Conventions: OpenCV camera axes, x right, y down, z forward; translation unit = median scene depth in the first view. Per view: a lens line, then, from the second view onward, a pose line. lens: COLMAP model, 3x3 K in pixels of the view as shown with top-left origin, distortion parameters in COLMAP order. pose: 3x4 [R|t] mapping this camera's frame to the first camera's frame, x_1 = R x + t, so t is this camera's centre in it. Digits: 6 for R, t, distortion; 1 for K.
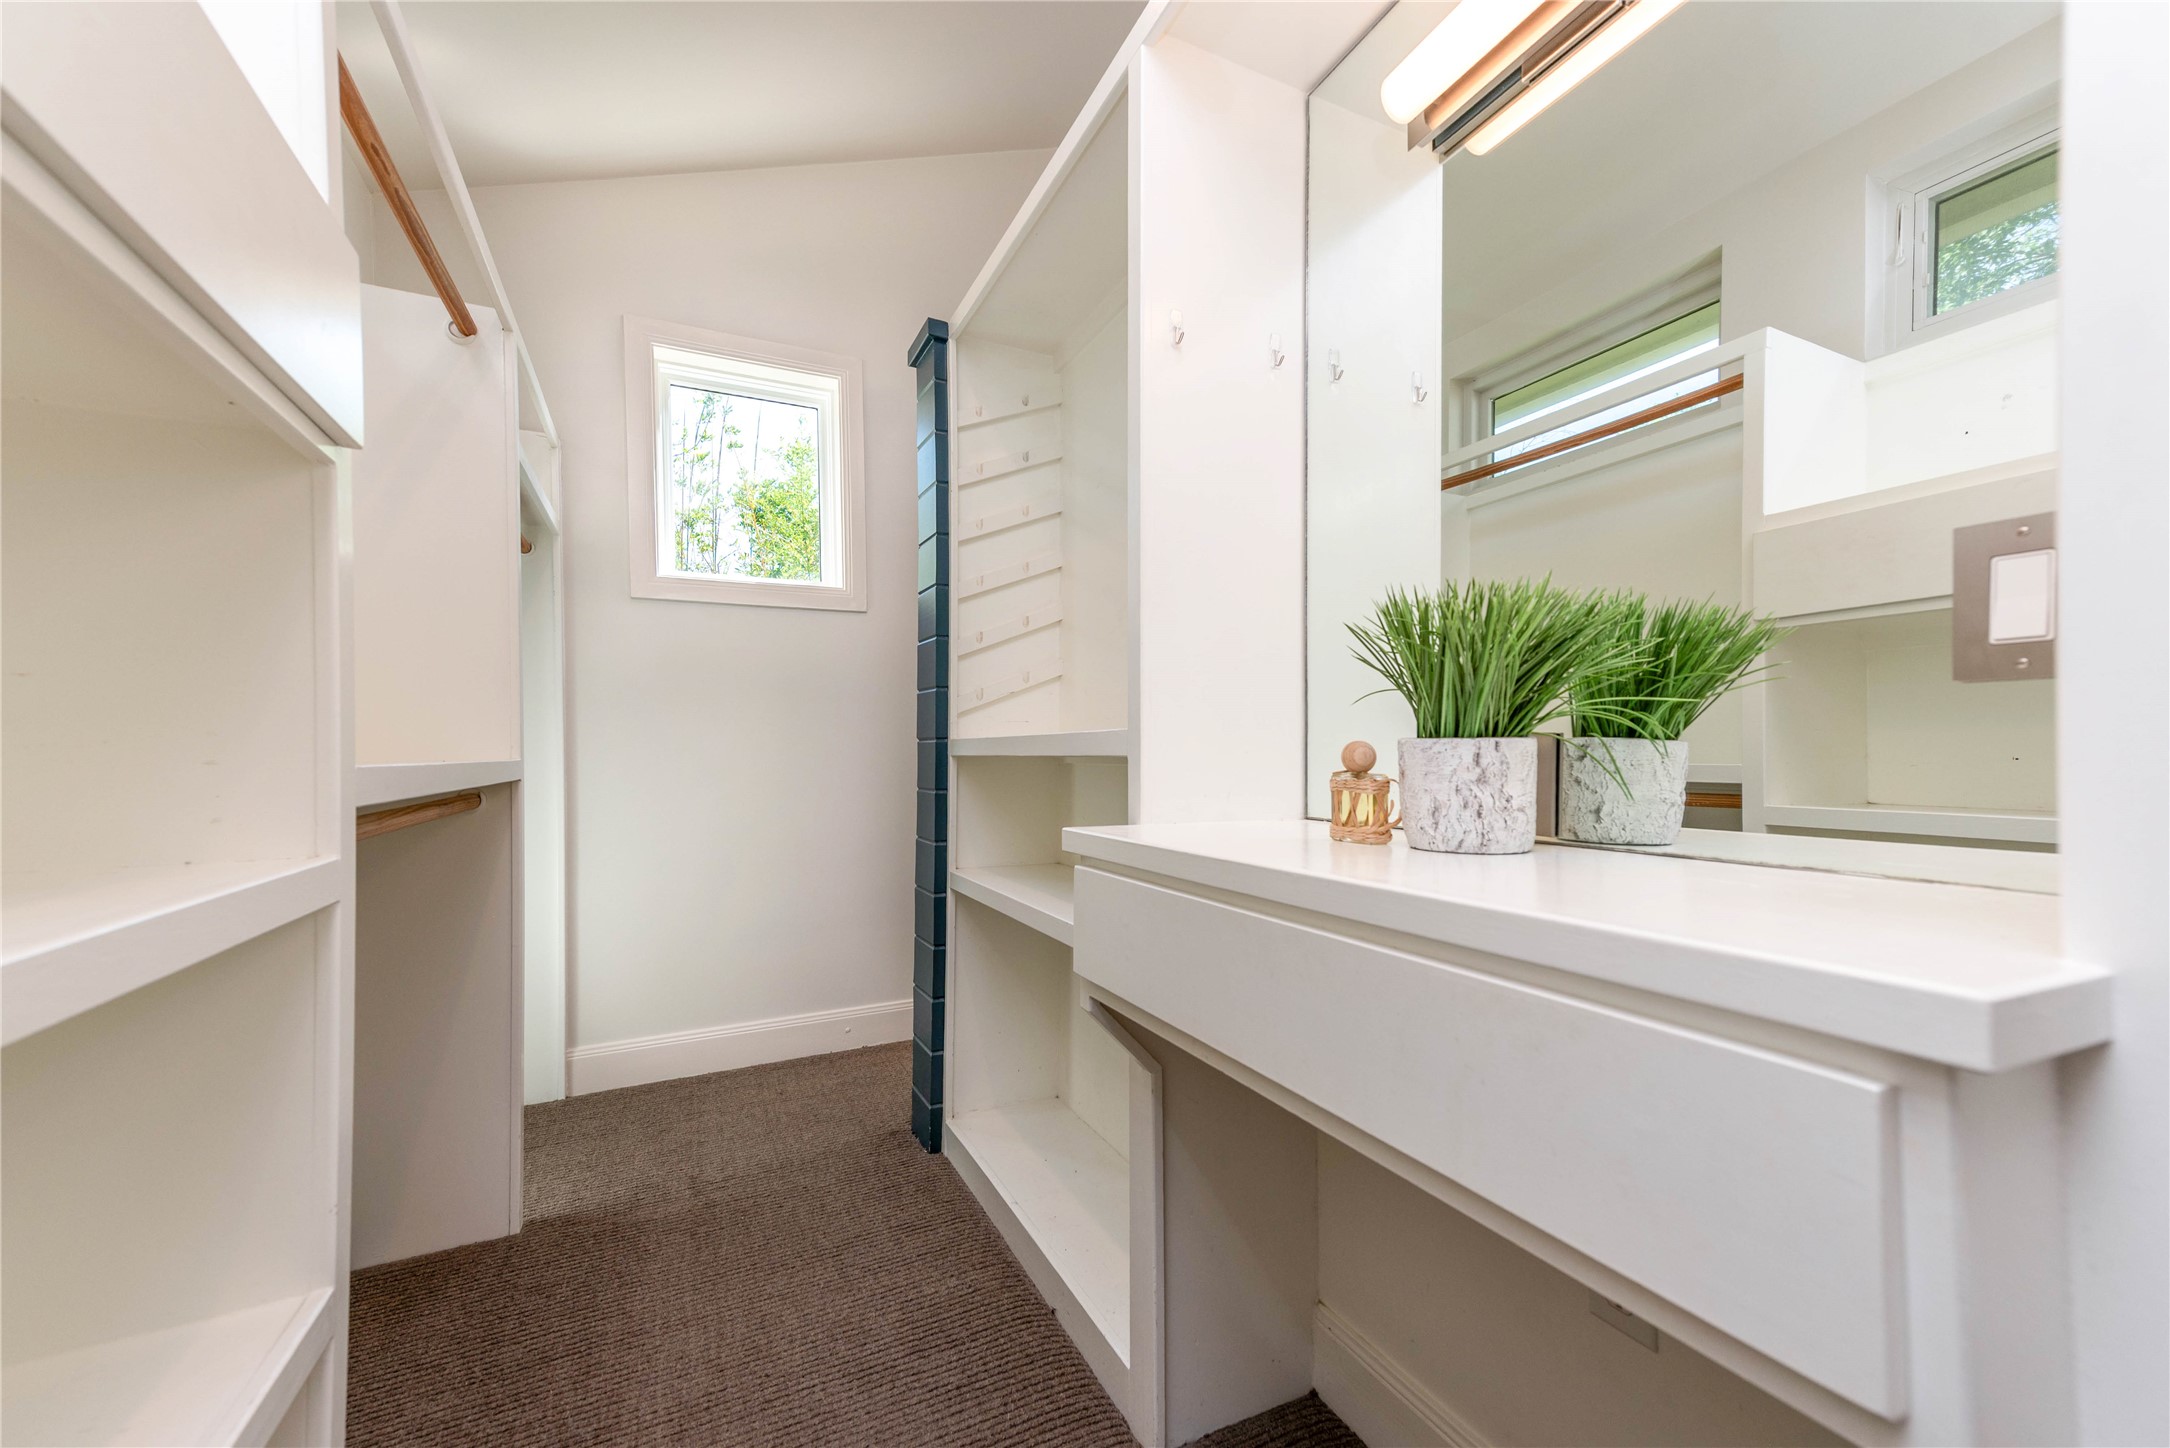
lens RADIAL K [[879.0, 0, 1113.0], [0, 879.0, 743.1], [0, 0, 1]] dist [0.019010, -0.002590]
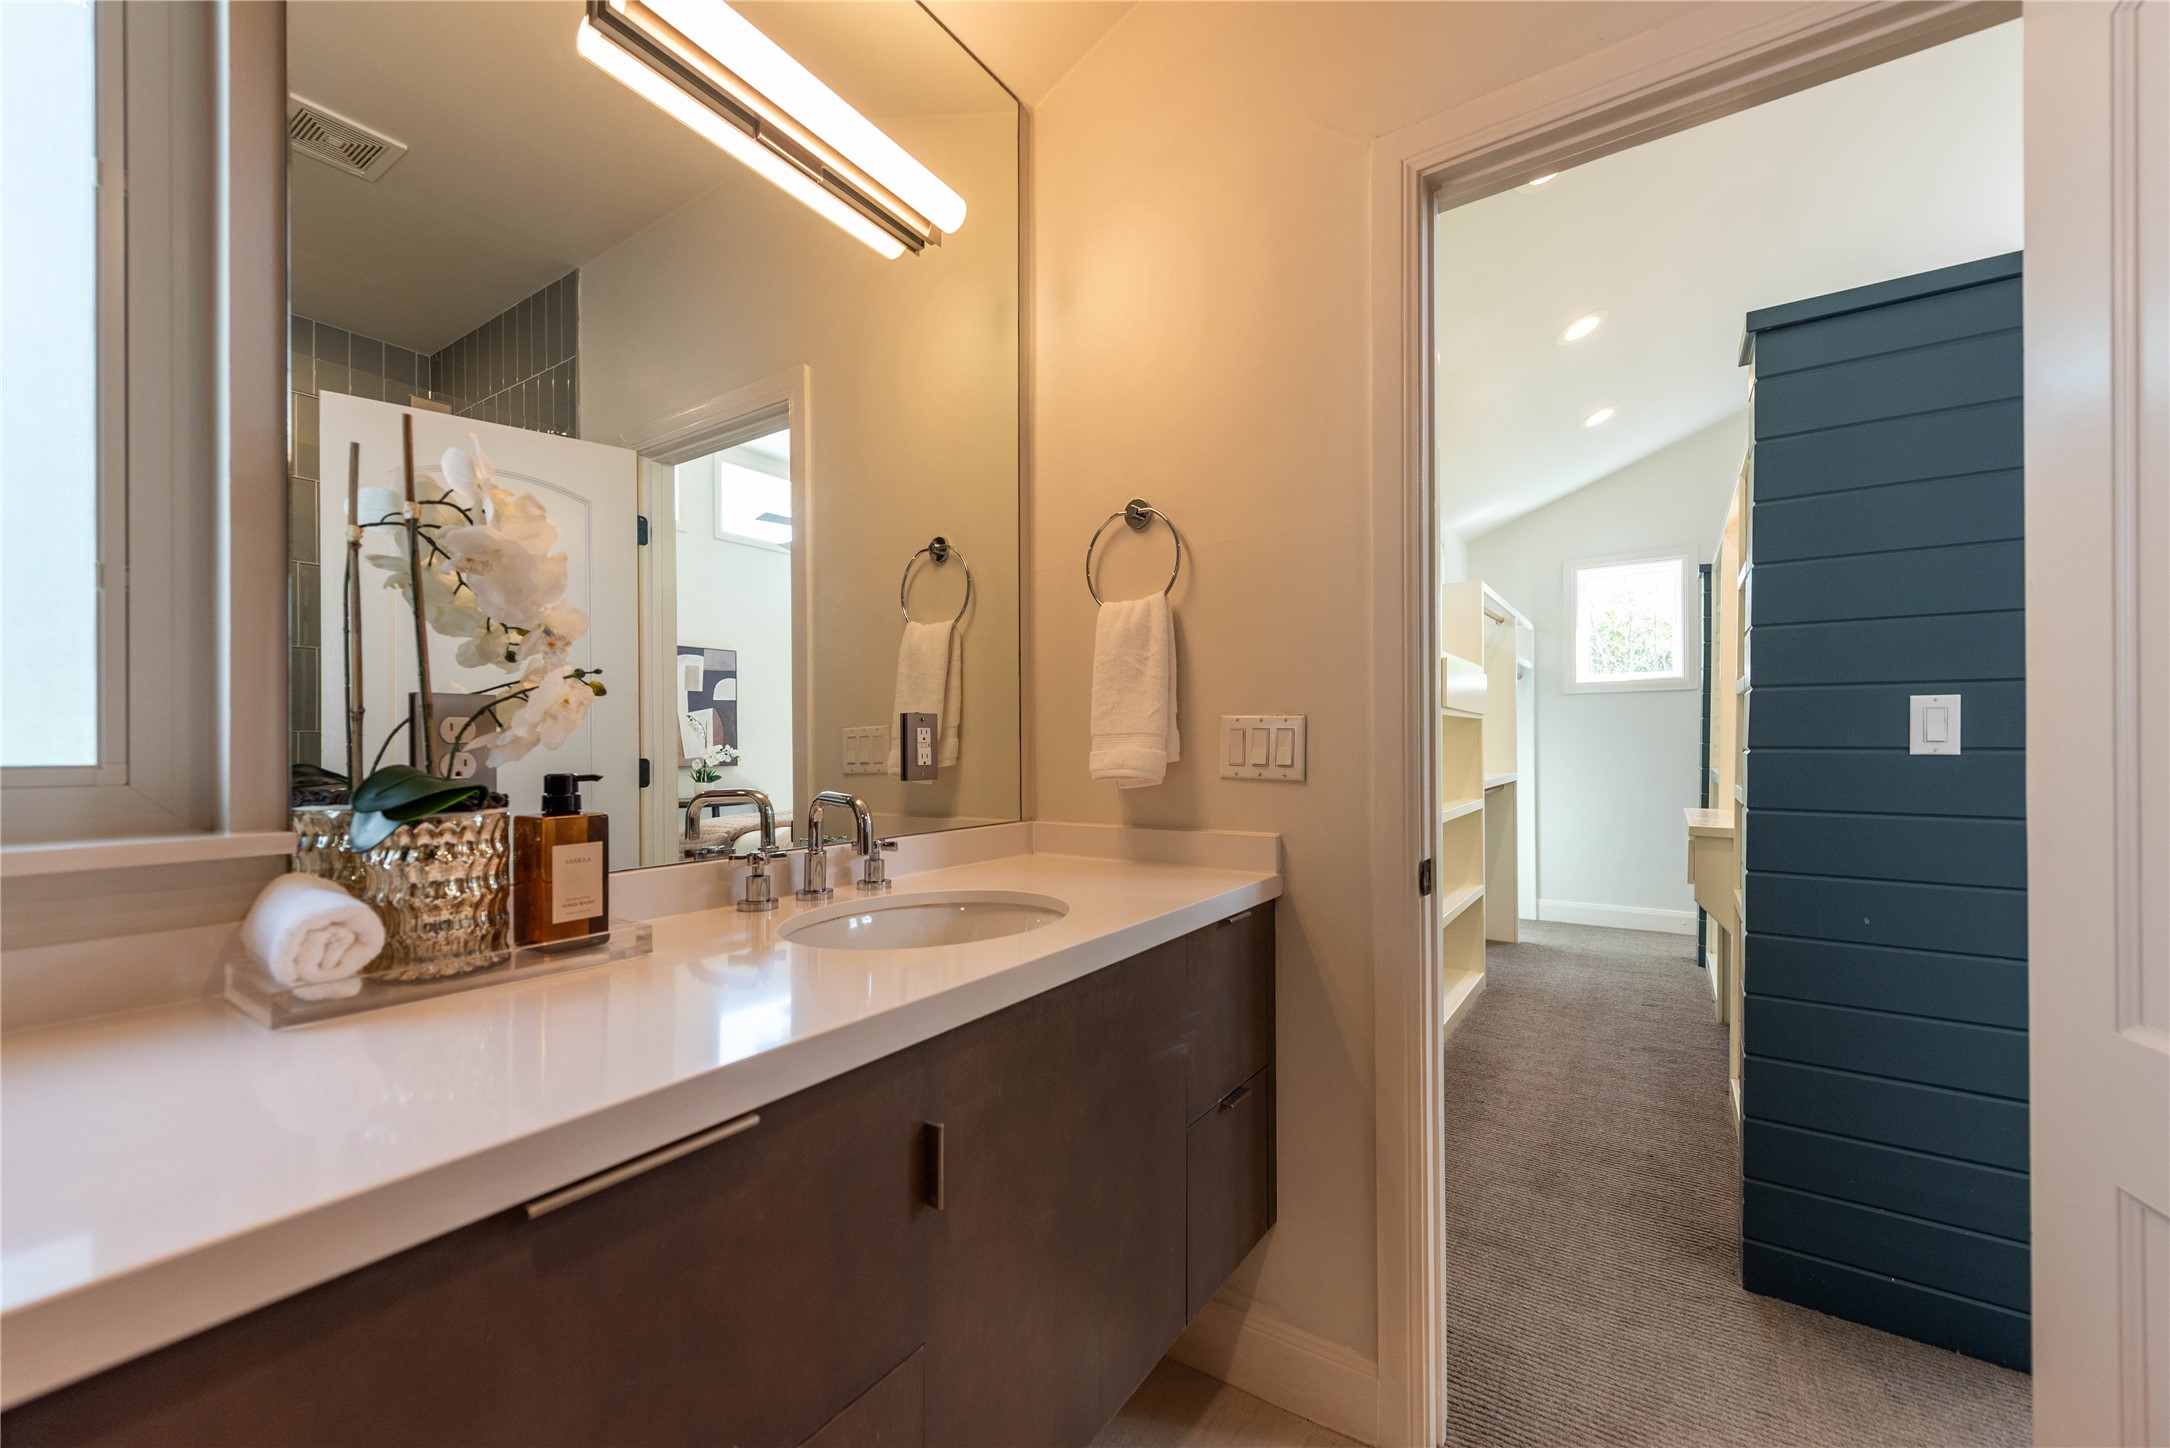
lens RADIAL K [[879.0, 0, 1097.2], [0, 879.0, 735.3], [0, 0, 1]] dist [0.019010, -0.002590]
pose [[0.512107, 0.000004, -0.858922, 0.849038], [0.004143, 0.999988, 0.002474, -0.092100], [0.858912, -0.004825, 0.512101, -1.267465]]
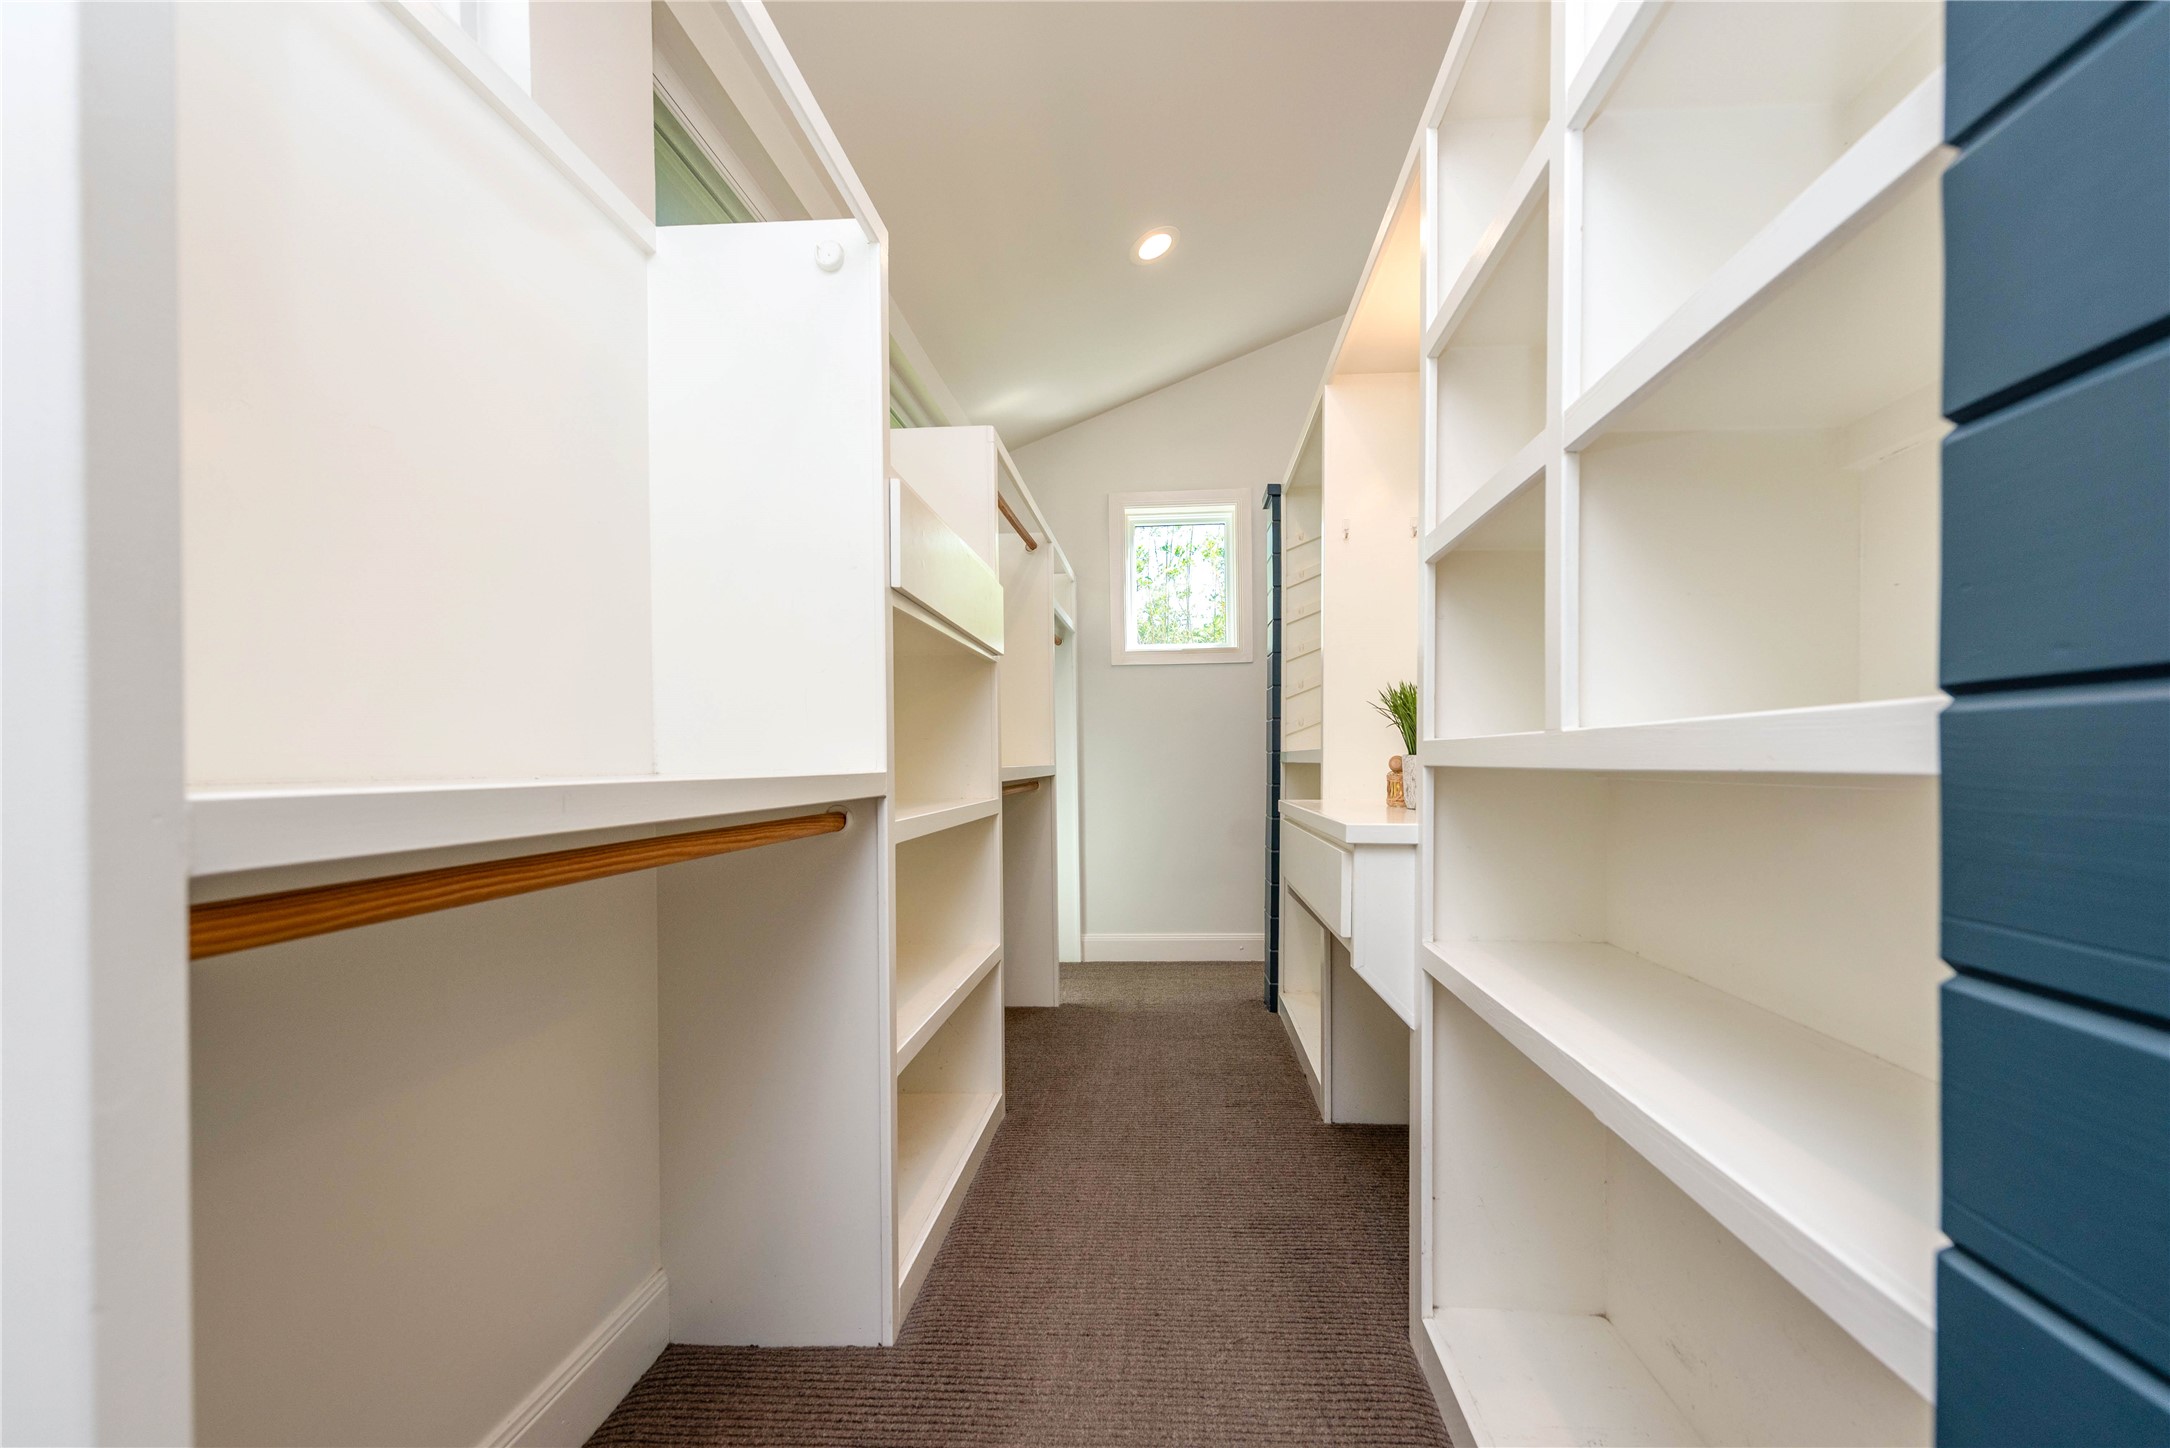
lens RADIAL K [[879.0, 0, 1122.0], [0, 879.0, 760.8], [0, 0, 1]] dist [0.019010, -0.002590]
pose [[0.865465, -0.003728, -0.500956, 0.352246], [0.009501, 0.999915, 0.008973, -0.005386], [0.500880, -0.012526, 0.865426, -0.493358]]
